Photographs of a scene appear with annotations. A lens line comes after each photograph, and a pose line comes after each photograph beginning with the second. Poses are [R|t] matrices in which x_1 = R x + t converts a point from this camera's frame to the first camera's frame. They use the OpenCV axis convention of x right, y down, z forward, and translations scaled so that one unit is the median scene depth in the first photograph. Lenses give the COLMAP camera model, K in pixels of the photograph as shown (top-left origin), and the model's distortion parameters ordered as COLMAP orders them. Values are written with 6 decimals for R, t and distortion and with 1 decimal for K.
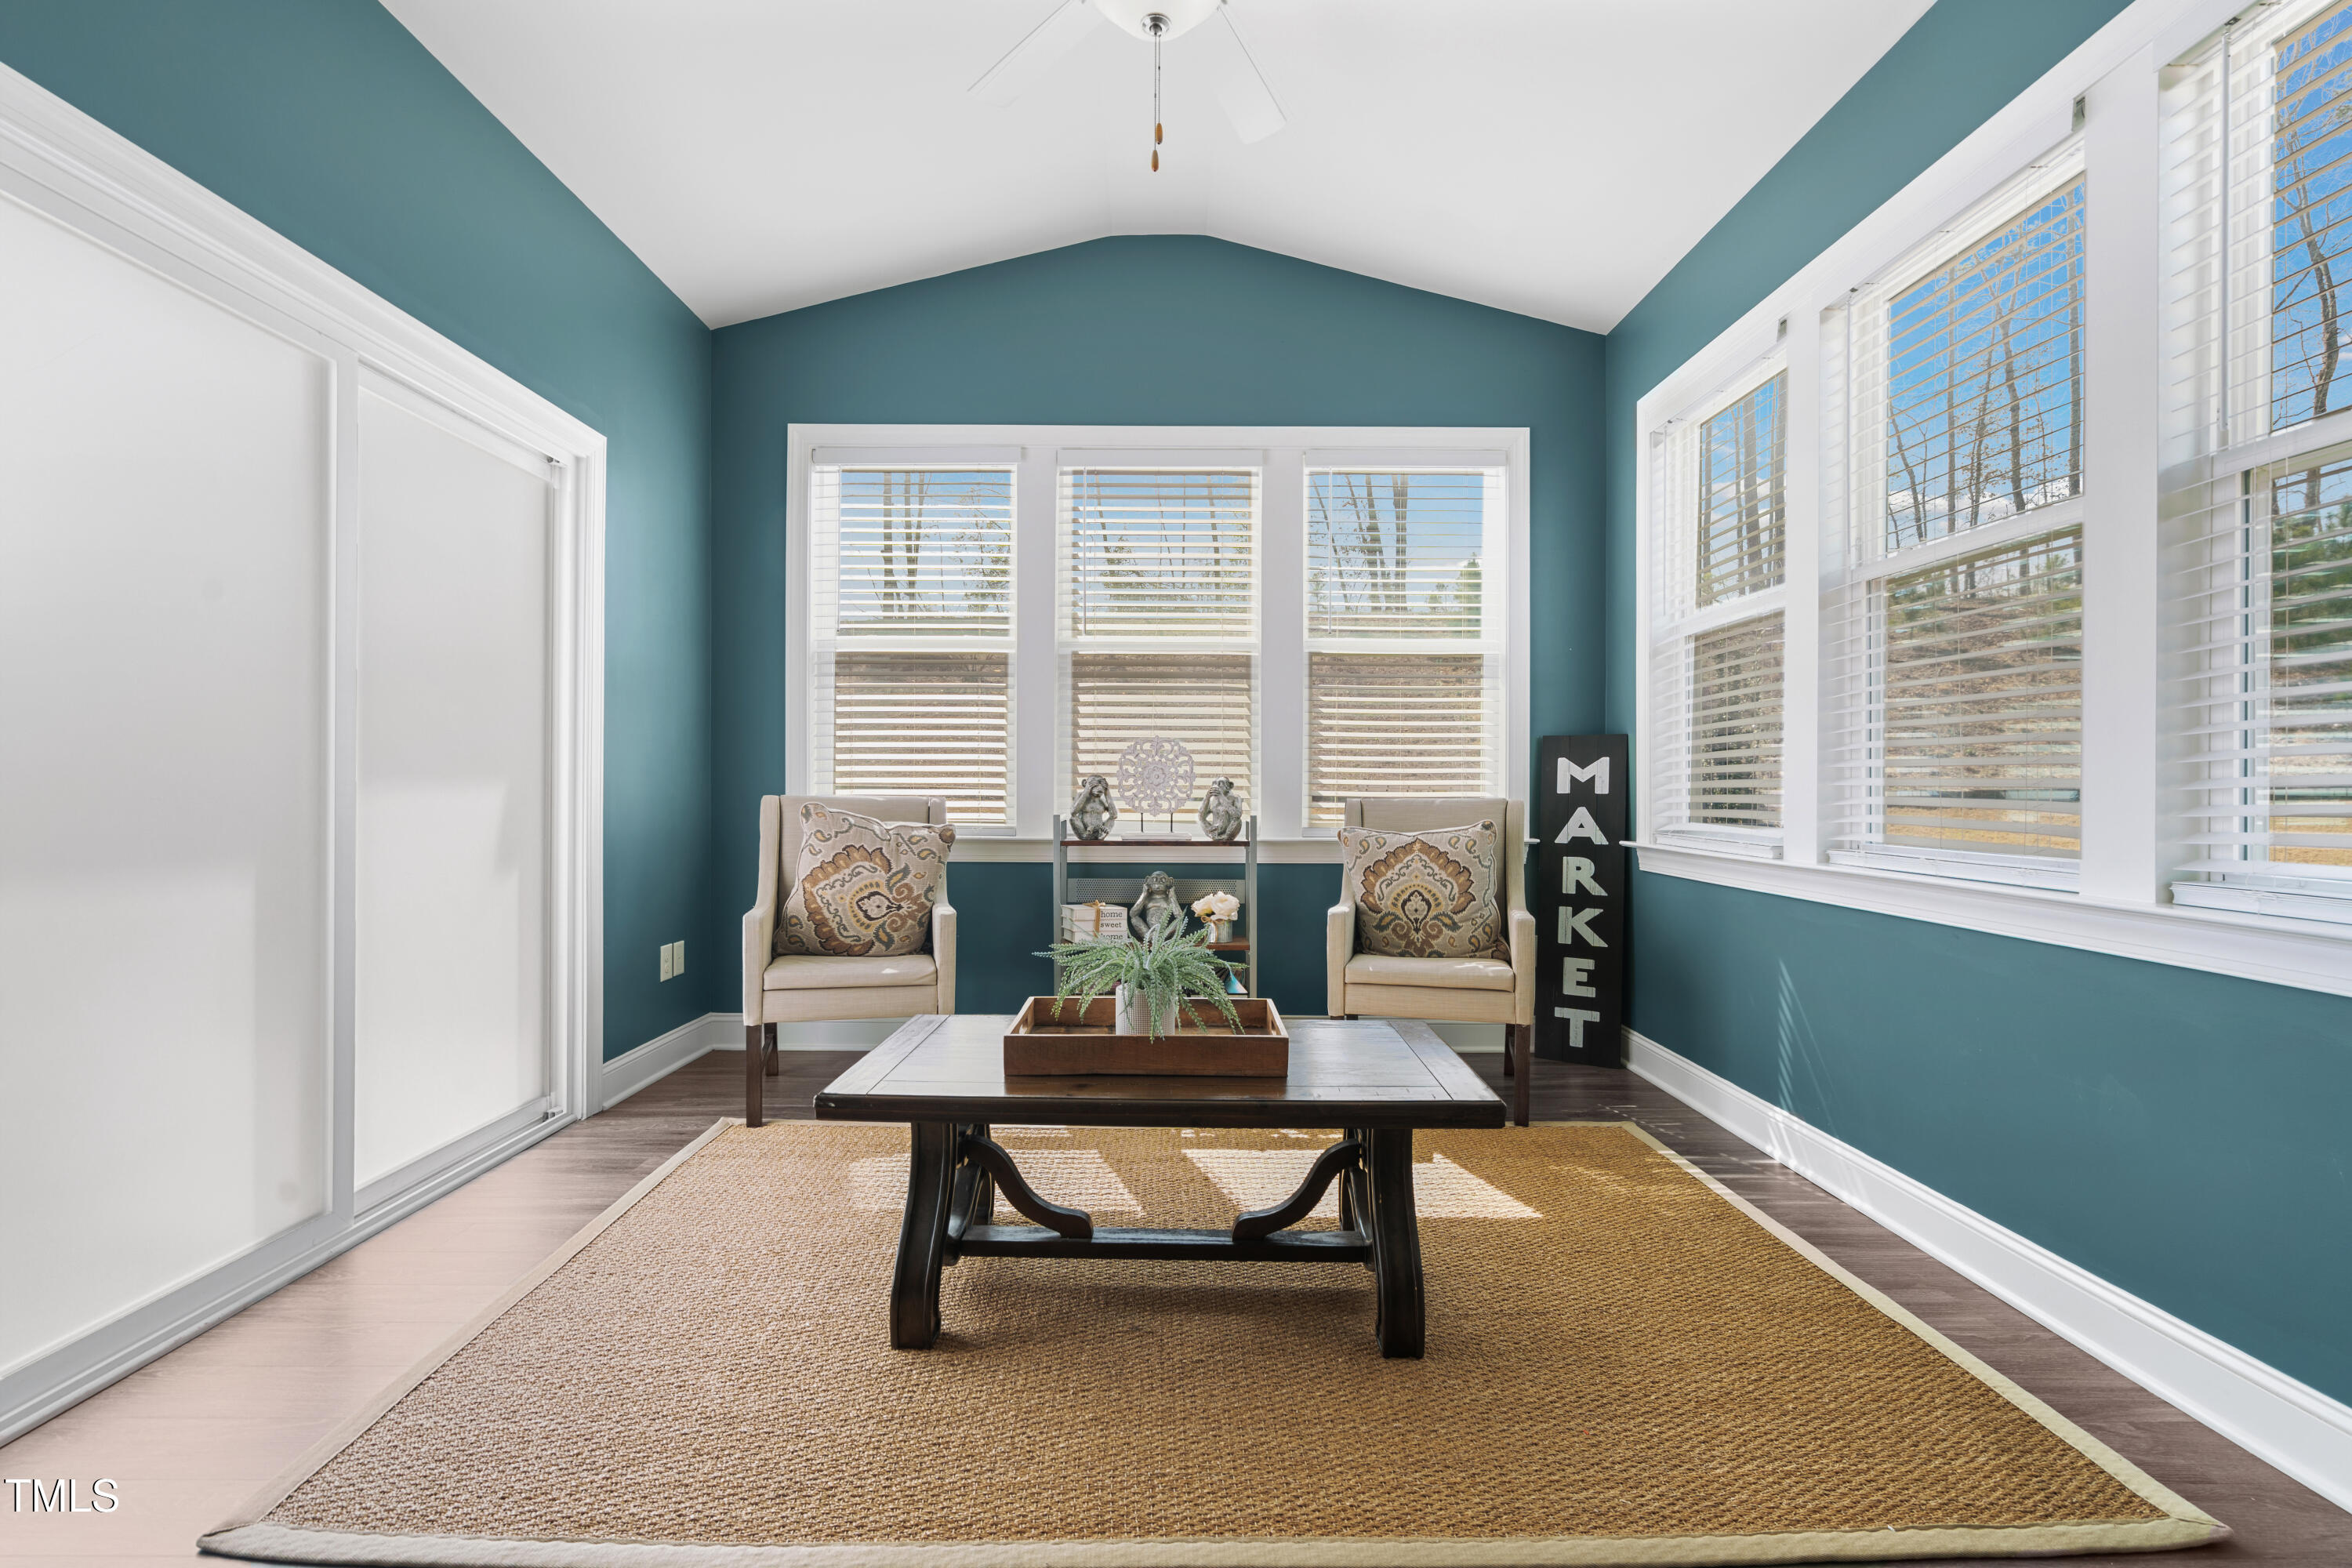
lens RADIAL K [[1071.5, 0, 1161.4], [0, 1071.5, 784.1], [0, 0, 1]] dist [-0.001228, 0.000306]
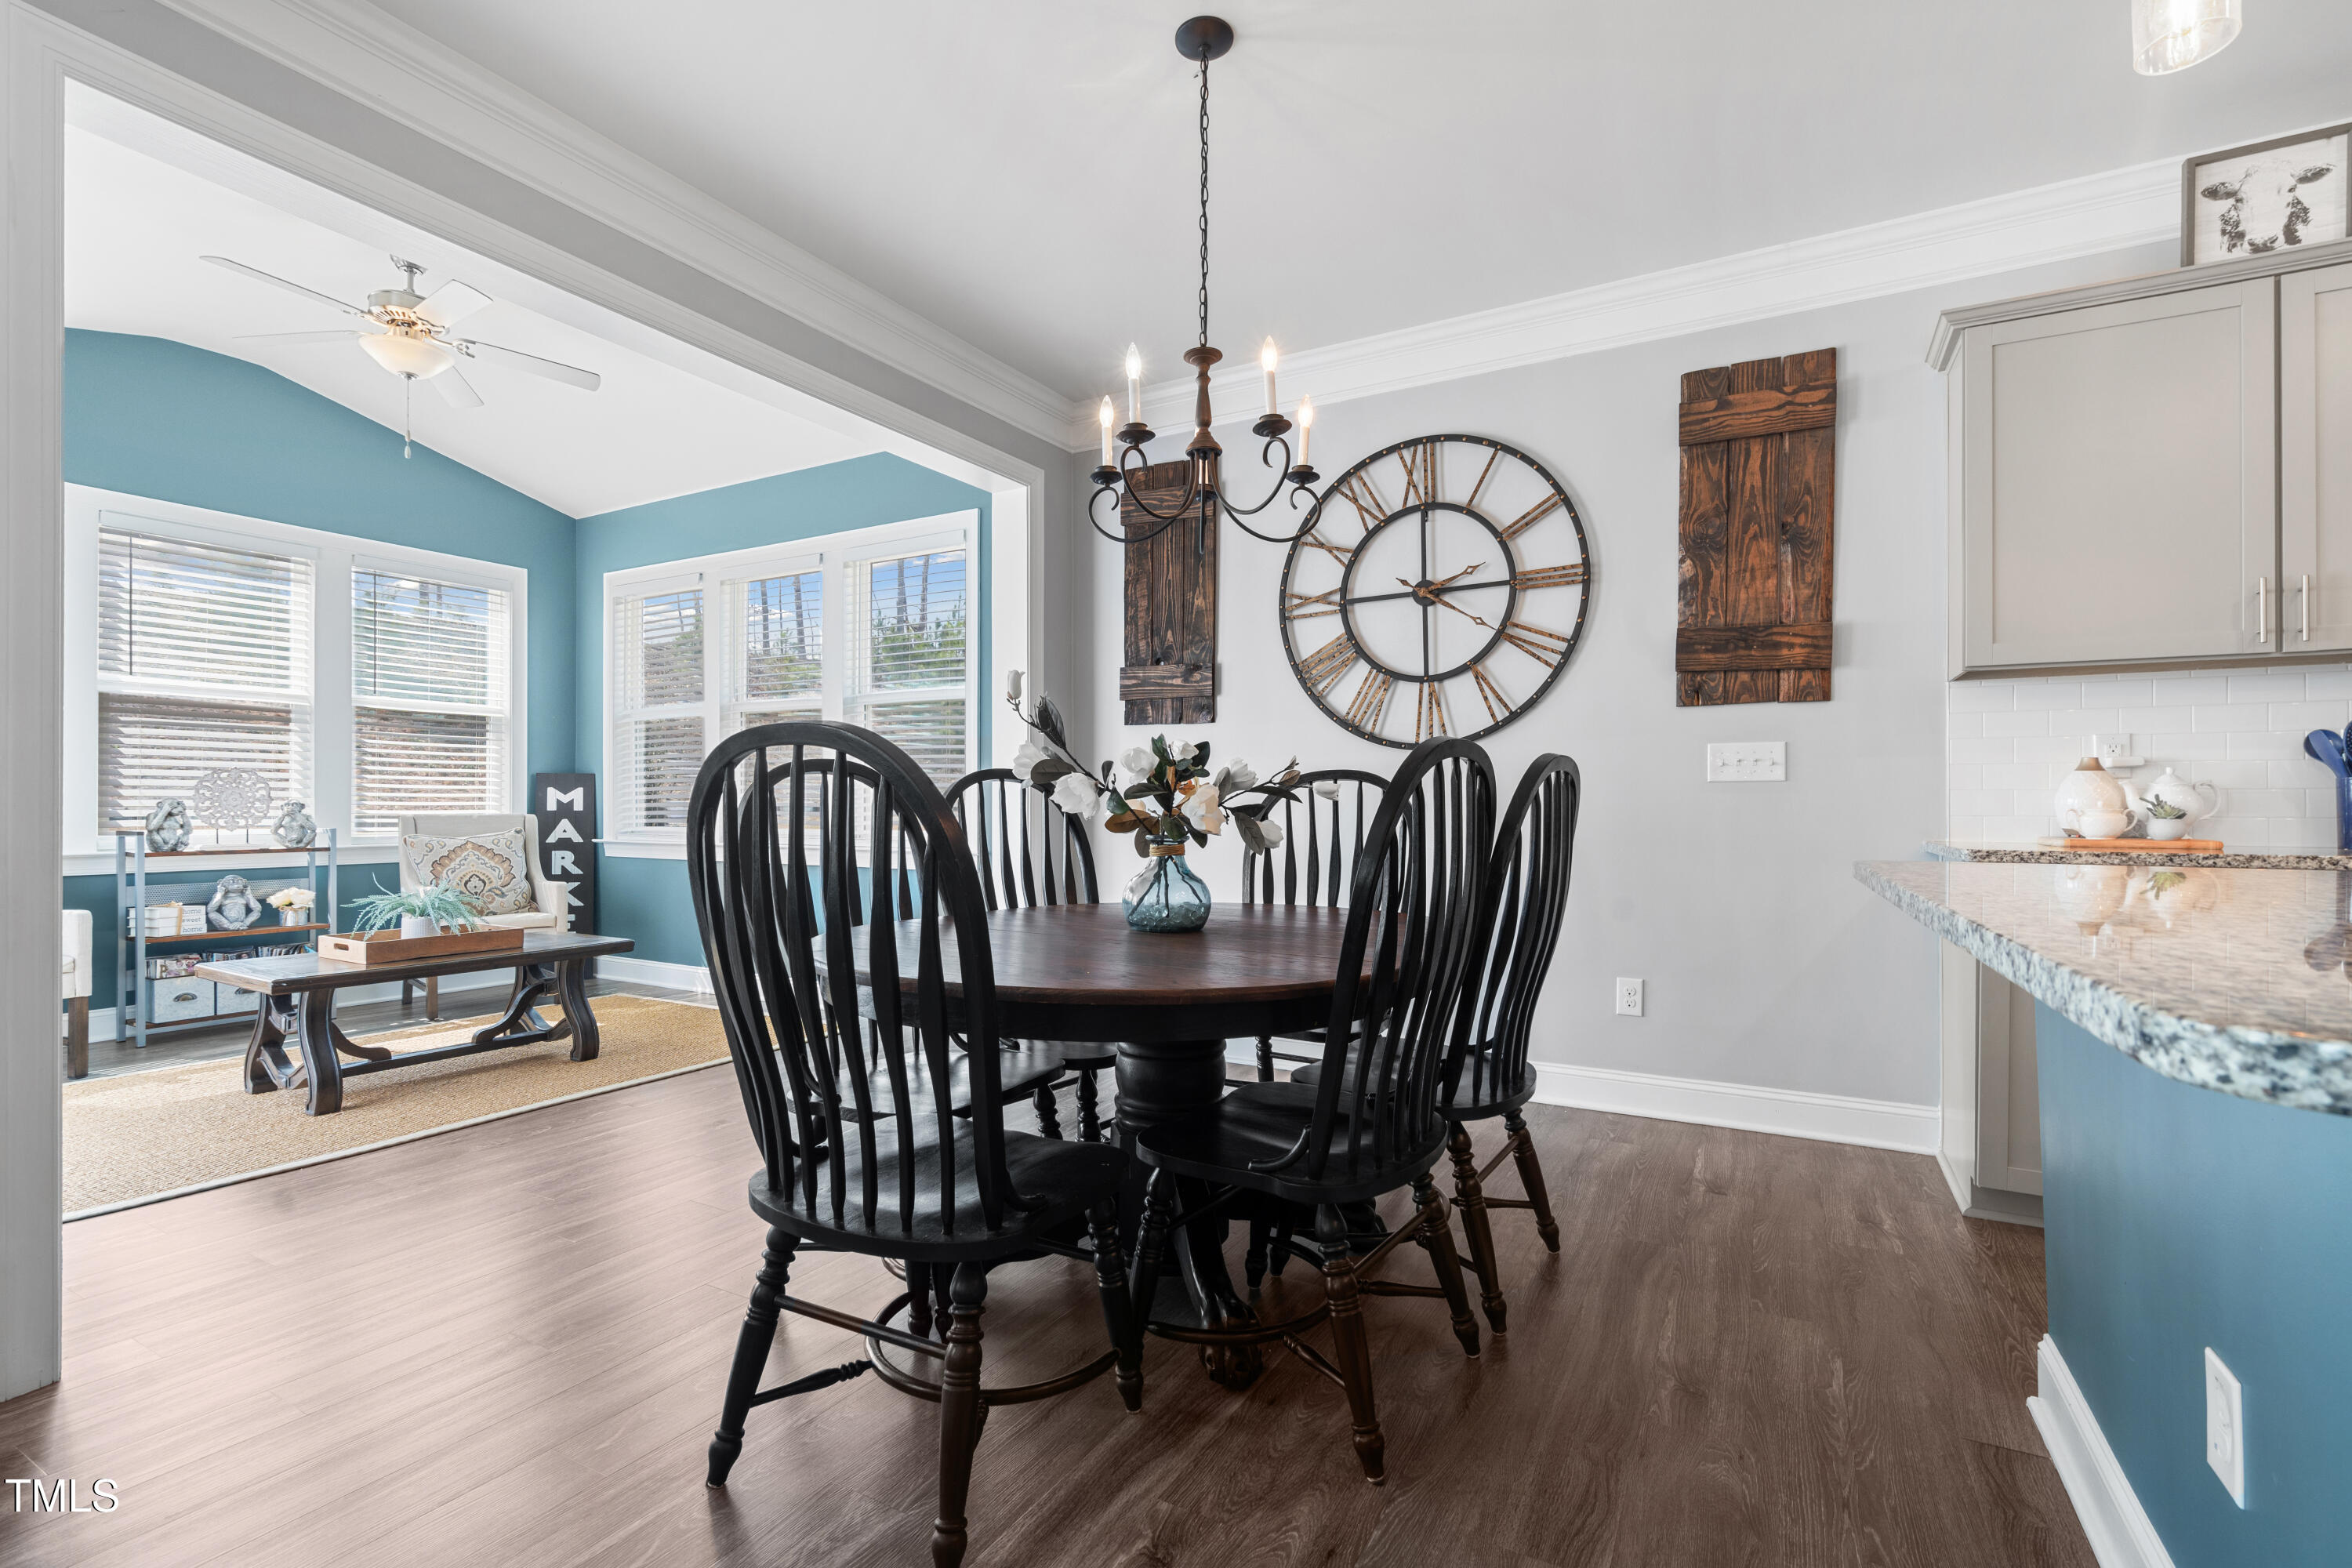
lens RADIAL K [[1071.5, 0, 1161.4], [0, 1071.5, 784.1], [0, 0, 1]] dist [-0.001228, 0.000306]
pose [[0.510608, 0.013787, 0.859703, -0.528773], [-0.003252, 0.999895, -0.014104, -0.010894], [-0.859807, 0.004406, 0.510600, -0.577264]]
